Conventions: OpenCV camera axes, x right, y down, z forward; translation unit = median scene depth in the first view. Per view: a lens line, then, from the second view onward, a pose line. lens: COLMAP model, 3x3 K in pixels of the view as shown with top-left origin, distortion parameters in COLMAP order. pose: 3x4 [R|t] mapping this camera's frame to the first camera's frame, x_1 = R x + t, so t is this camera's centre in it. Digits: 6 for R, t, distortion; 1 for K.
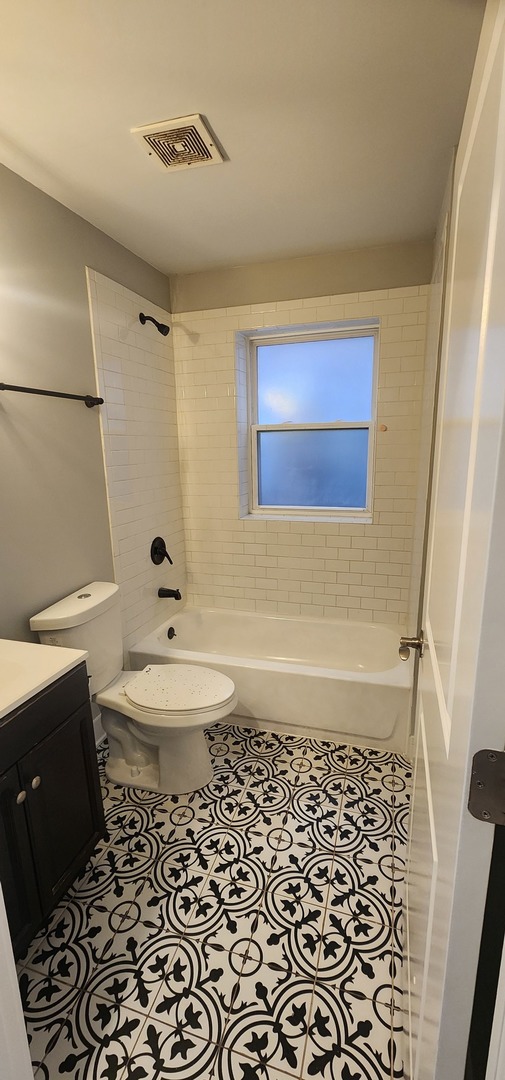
lens RADIAL K [[447.7, 0, 250.6], [0, 447.7, 539.8], [0, 0, 1]] dist [-0.002828, 0.002938]
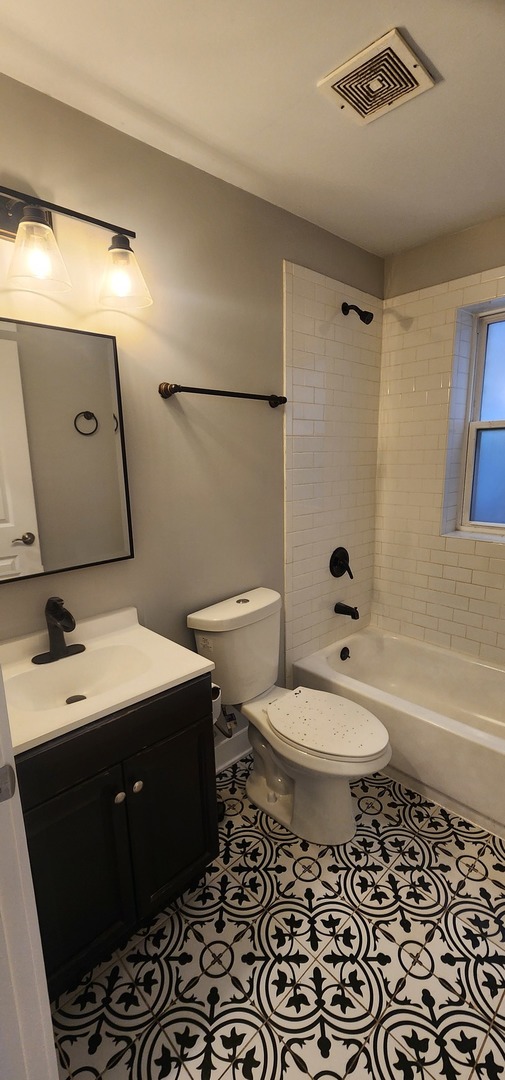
lens RADIAL K [[447.7, 0, 254.2], [0, 447.7, 543.9], [0, 0, 1]] dist [-0.002828, 0.002938]
pose [[0.874757, 0.099295, -0.474280, 0.091957], [-0.099856, 0.994711, 0.024078, -0.022339], [0.474162, 0.026297, 0.880045, 0.140378]]
